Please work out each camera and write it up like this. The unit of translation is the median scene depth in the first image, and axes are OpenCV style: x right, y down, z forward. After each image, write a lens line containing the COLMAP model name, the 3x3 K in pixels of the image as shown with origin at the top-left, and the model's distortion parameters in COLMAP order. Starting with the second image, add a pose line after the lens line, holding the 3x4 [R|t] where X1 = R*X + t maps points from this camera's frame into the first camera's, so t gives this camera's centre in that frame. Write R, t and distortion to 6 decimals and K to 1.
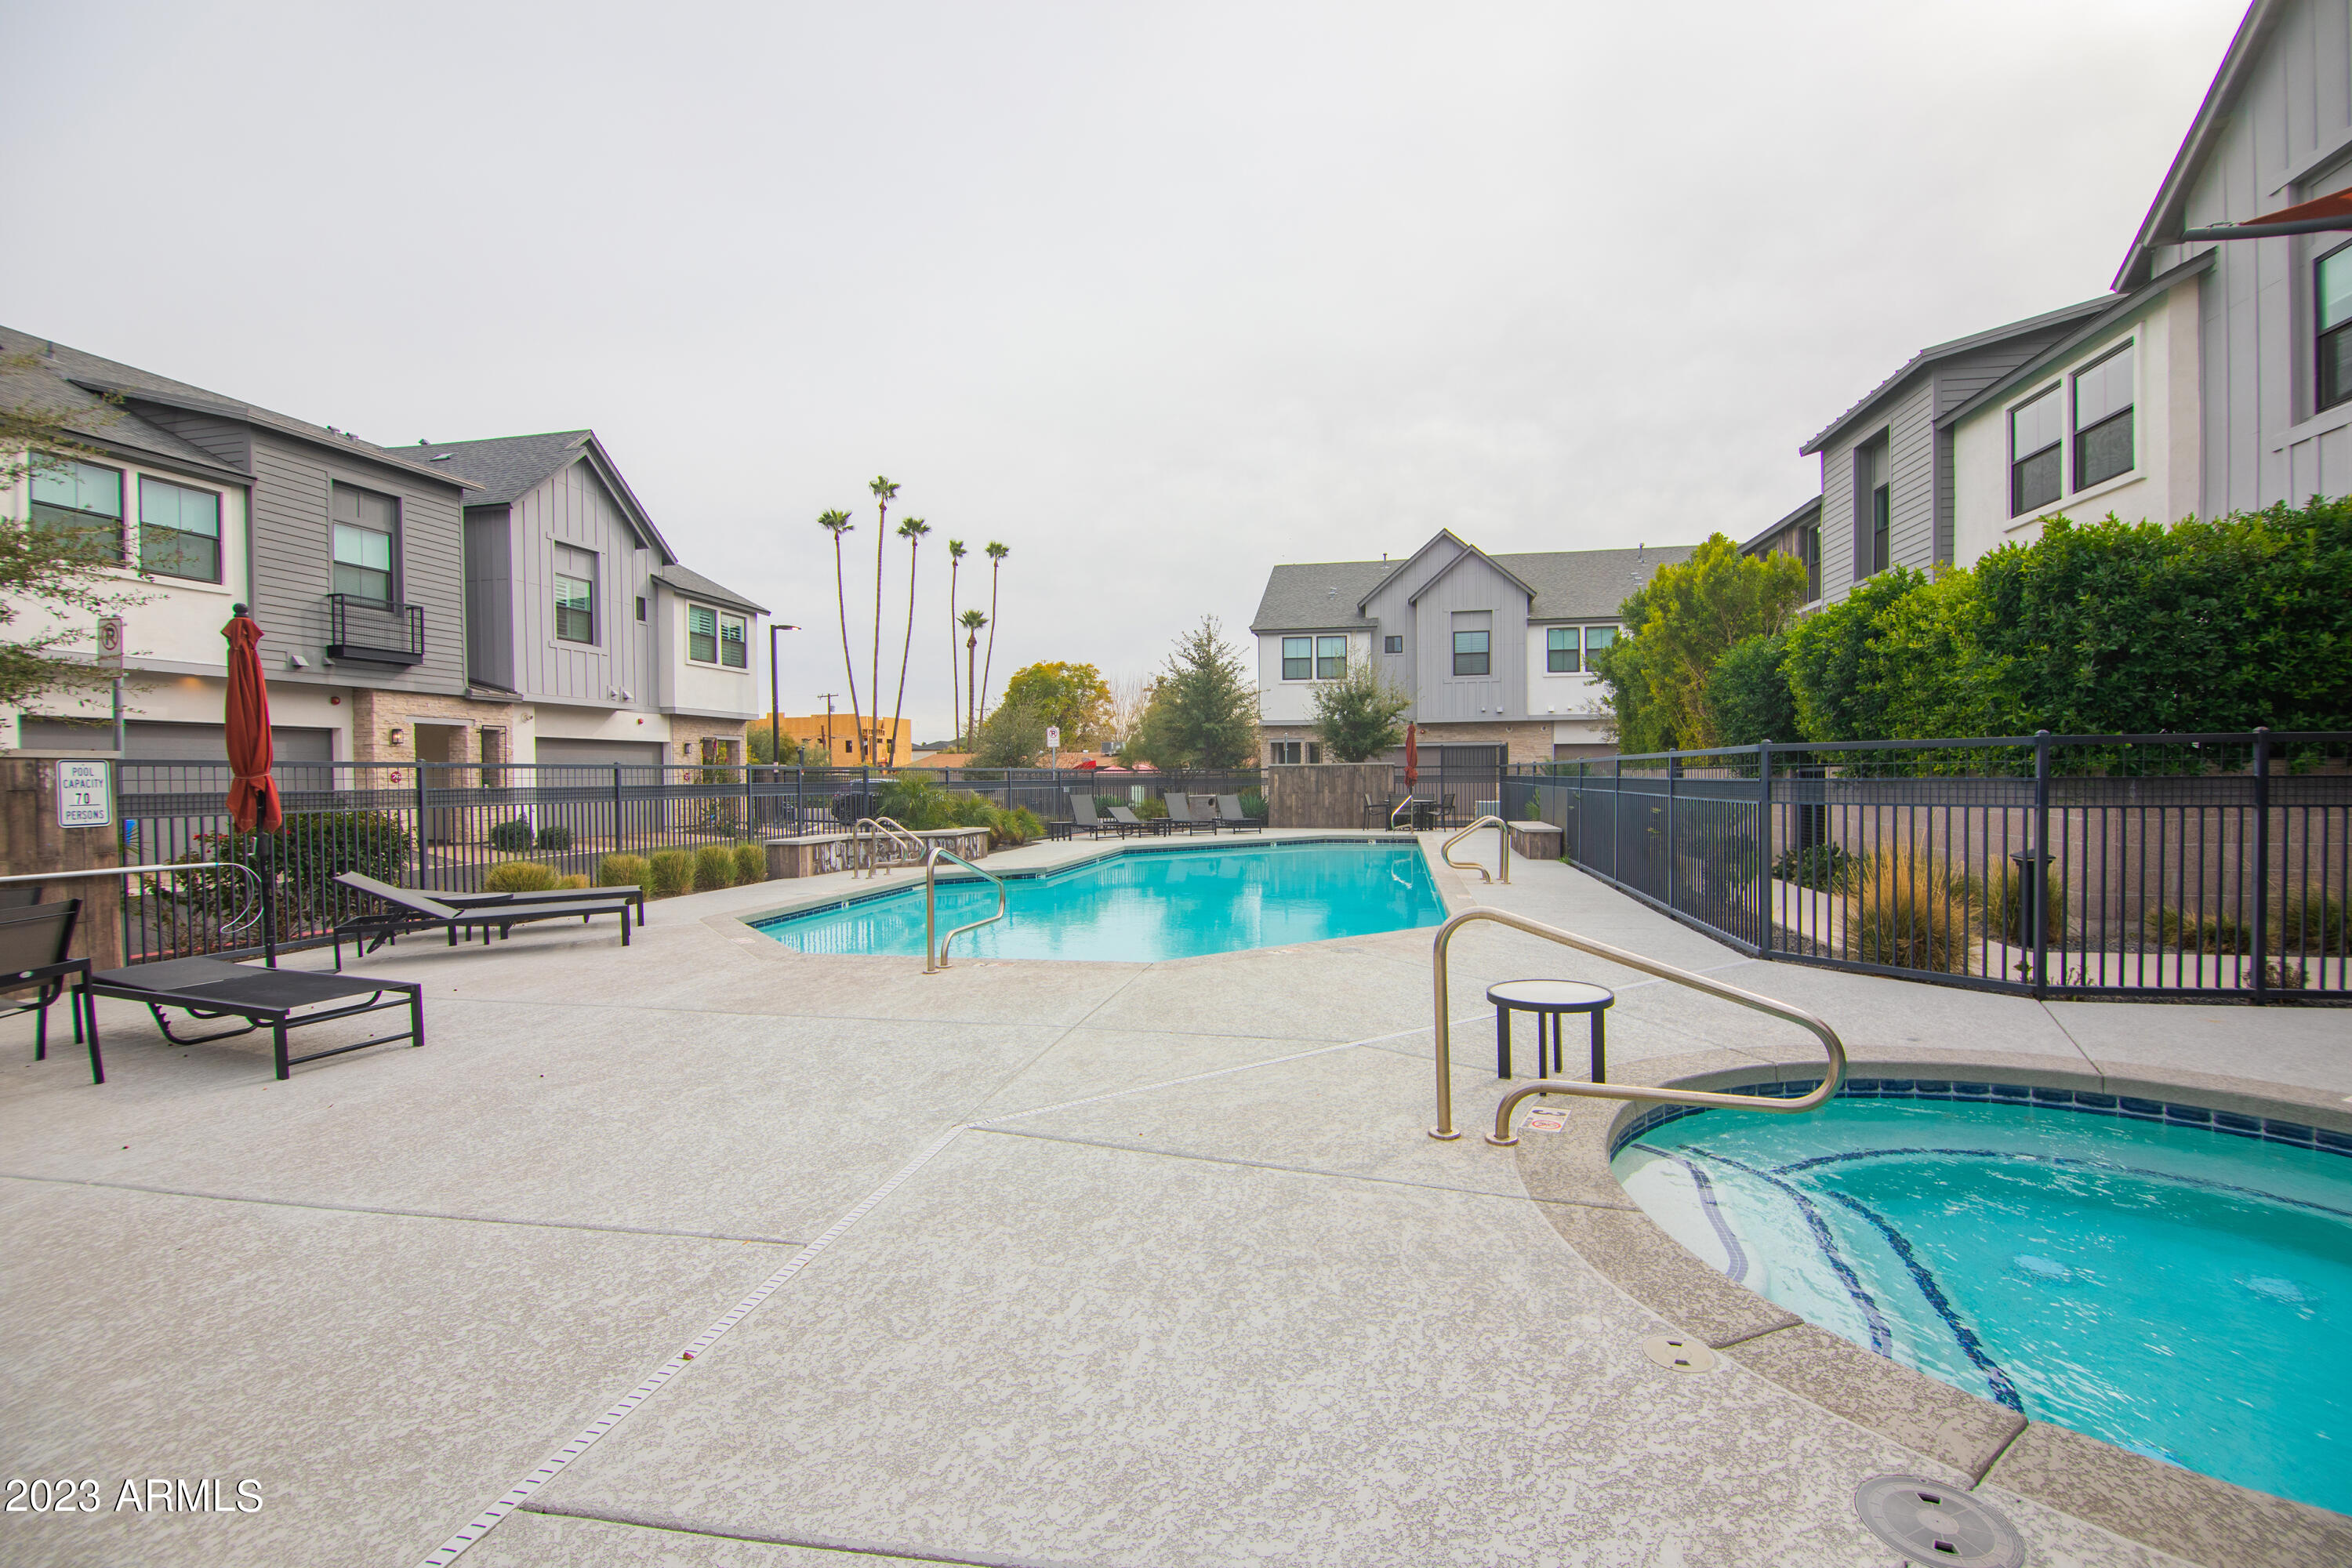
lens RADIAL K [[1056.9, 0, 1186.6], [0, 1056.9, 800.2], [0, 0, 1]] dist [-0.004767, -0.009221]
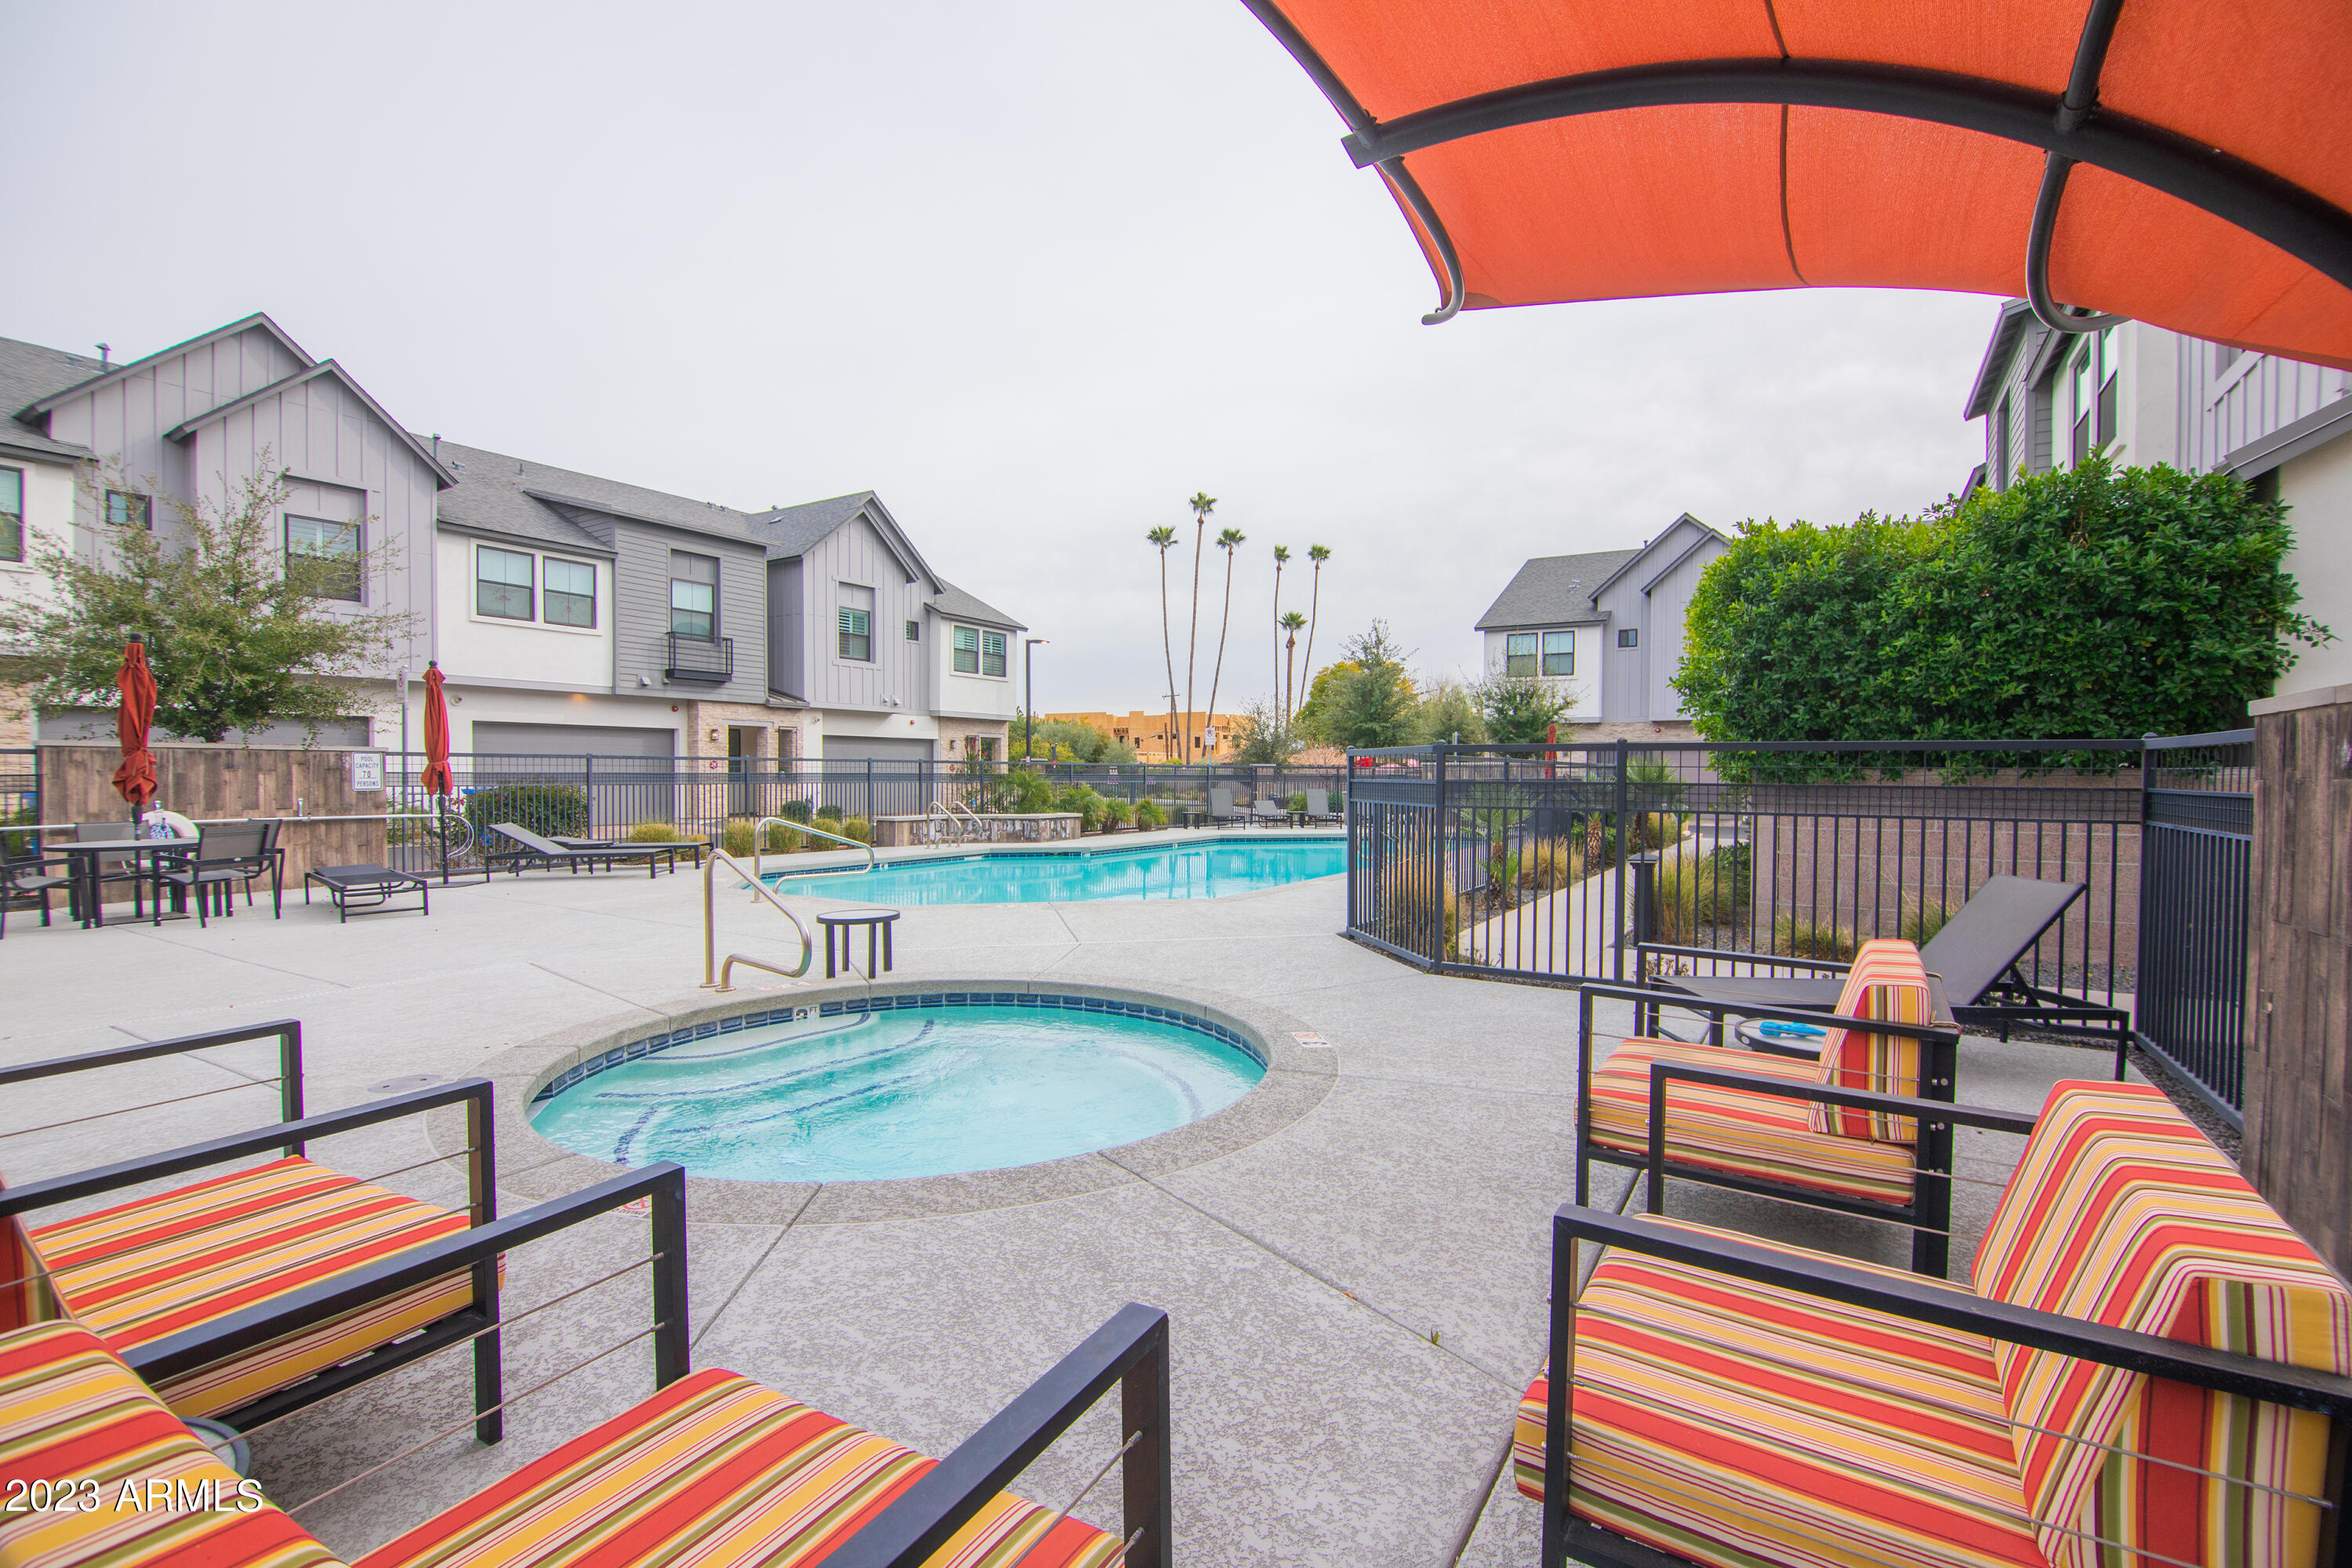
lens RADIAL K [[1056.9, 0, 1186.6], [0, 1056.9, 800.2], [0, 0, 1]] dist [-0.004767, -0.009221]
pose [[0.934936, 0.023895, -0.354010, 0.270473], [-0.022523, 0.999714, 0.007995, -0.000977], [0.354100, 0.000498, 0.935207, -0.050323]]
